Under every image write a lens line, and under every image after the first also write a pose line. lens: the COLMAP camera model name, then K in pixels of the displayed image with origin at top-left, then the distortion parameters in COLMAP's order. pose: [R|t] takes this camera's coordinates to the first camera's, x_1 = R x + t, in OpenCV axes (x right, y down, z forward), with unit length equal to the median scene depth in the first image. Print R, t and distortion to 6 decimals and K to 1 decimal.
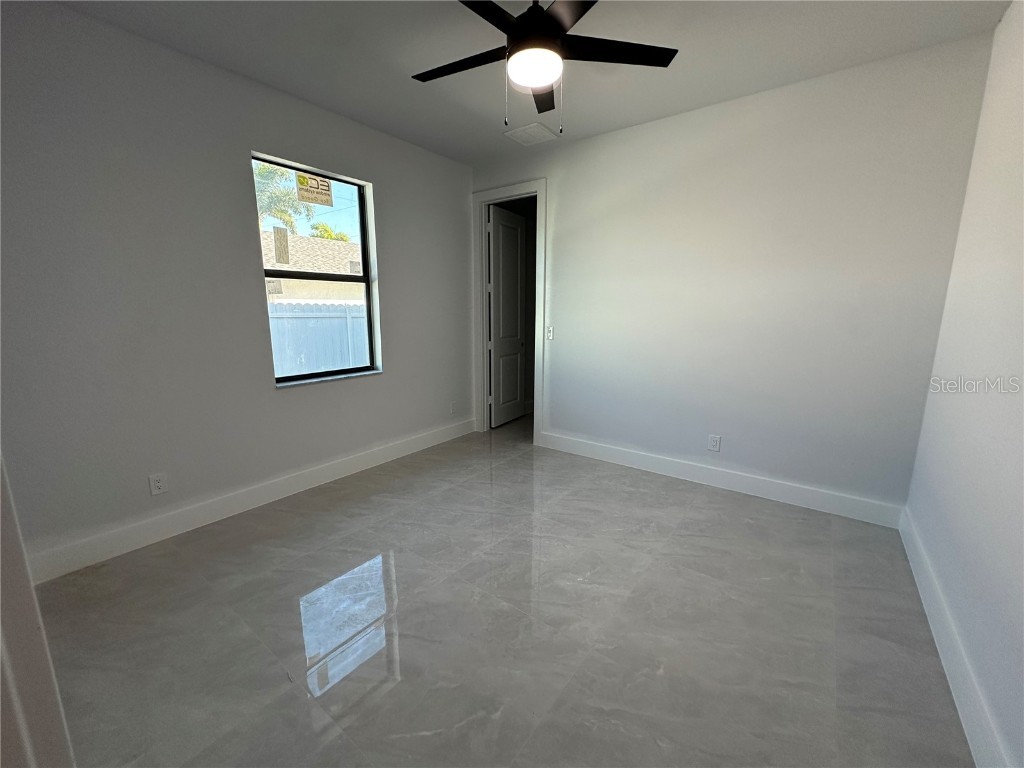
lens RADIAL K [[411.2, 0, 512.0], [0, 411.2, 384.0], [0, 0, 1]] dist [-0.000787, 0.000838]
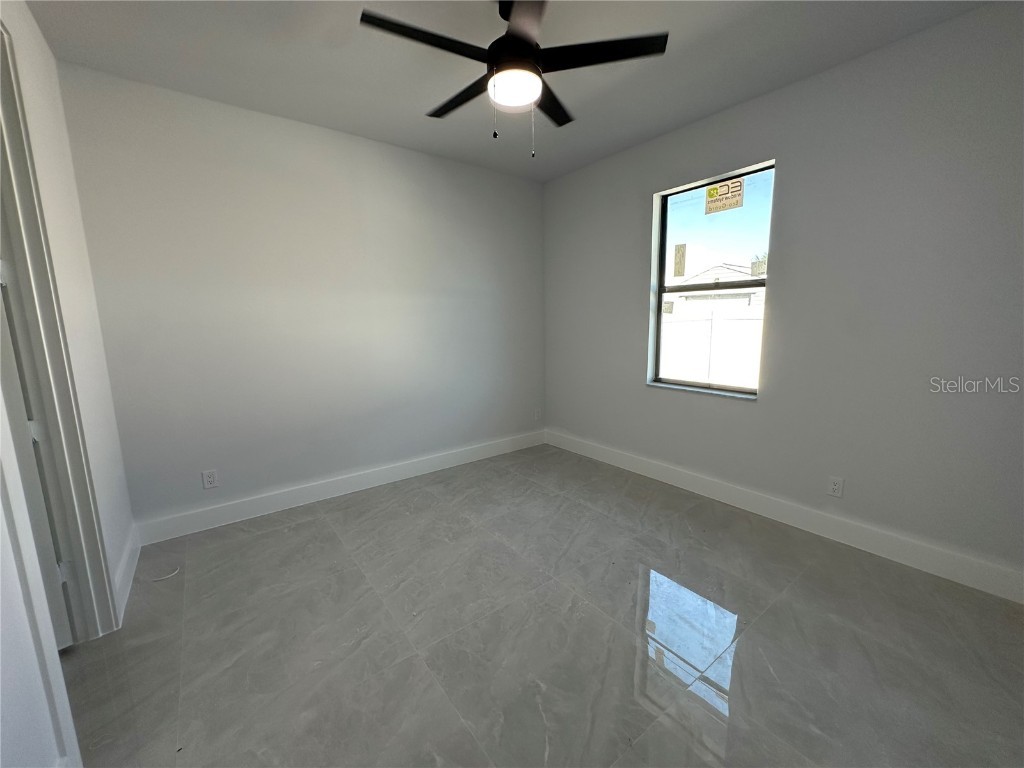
lens RADIAL K [[411.2, 0, 512.0], [0, 411.2, 384.0], [0, 0, 1]] dist [-0.000787, 0.000838]
pose [[-0.274410, 0.153890, -0.949219, 0.632136], [-0.157044, 0.966687, 0.202122, -0.162139], [0.948703, 0.204534, -0.241101, 0.841390]]
